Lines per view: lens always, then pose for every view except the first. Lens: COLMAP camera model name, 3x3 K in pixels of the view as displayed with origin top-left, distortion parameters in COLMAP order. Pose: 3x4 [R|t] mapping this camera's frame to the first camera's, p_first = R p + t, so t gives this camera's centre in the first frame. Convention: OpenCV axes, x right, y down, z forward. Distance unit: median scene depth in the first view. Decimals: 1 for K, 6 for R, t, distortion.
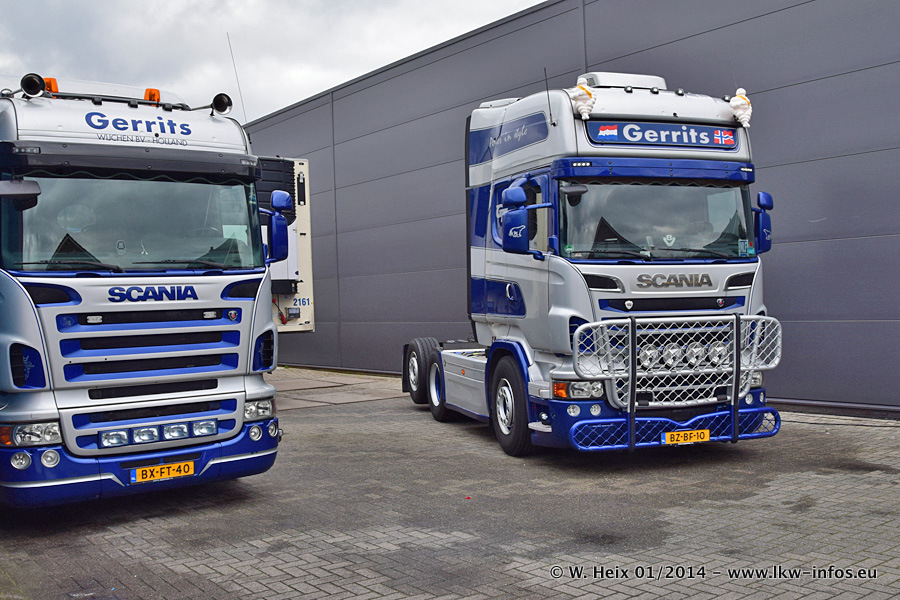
lens RADIAL K [[927.7, 0, 473.2], [0, 927.7, 300.9], [0, 0, 1]] dist [-0.180852, 0.245412]
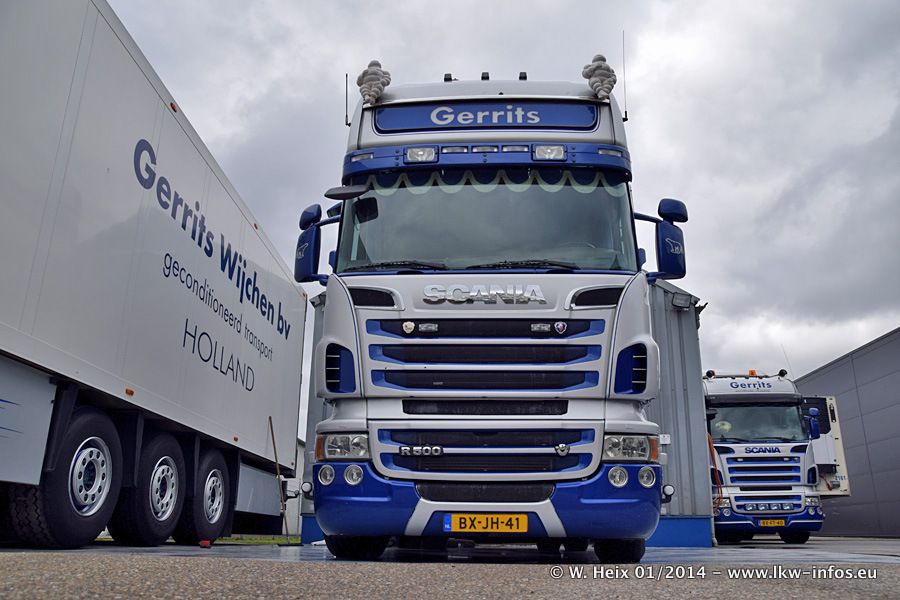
lens RADIAL K [[703.7, 0, 451.6], [0, 703.7, 304.9], [0, 0, 1]] dist [-0.140710, 0.131052]
pose [[0.755902, -0.166192, -0.633240, 0.229546], [-0.034583, 0.955757, -0.292117, 0.162745], [0.653771, 0.242712, 0.716711, -0.876770]]
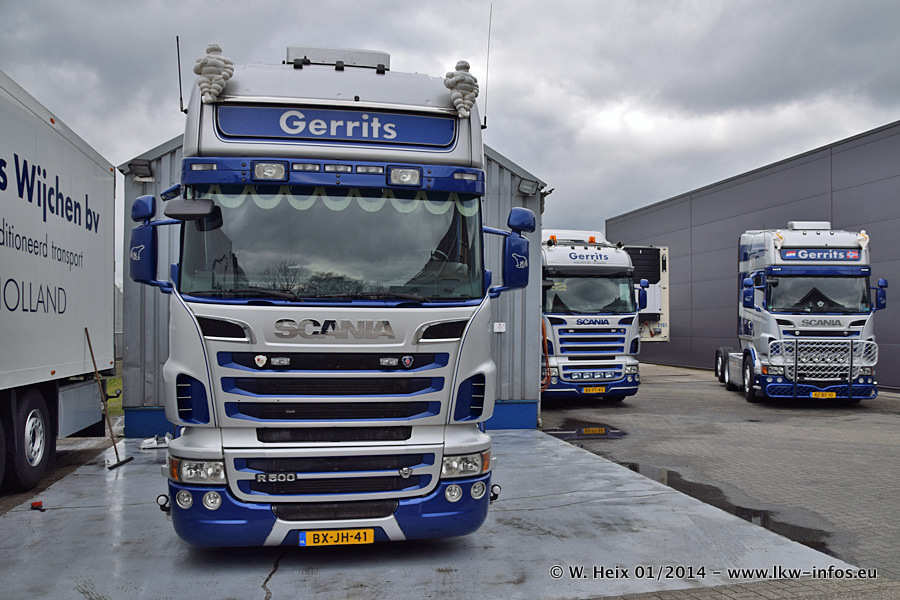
lens RADIAL K [[780.3, 0, 496.0], [0, 780.3, 325.1], [0, 0, 1]] dist [-0.152785, 0.152946]
pose [[0.909209, 0.033731, -0.414972, 0.276932], [-0.031053, 0.999431, 0.013201, -0.016987], [0.415181, 0.000884, 0.909739, -0.978963]]
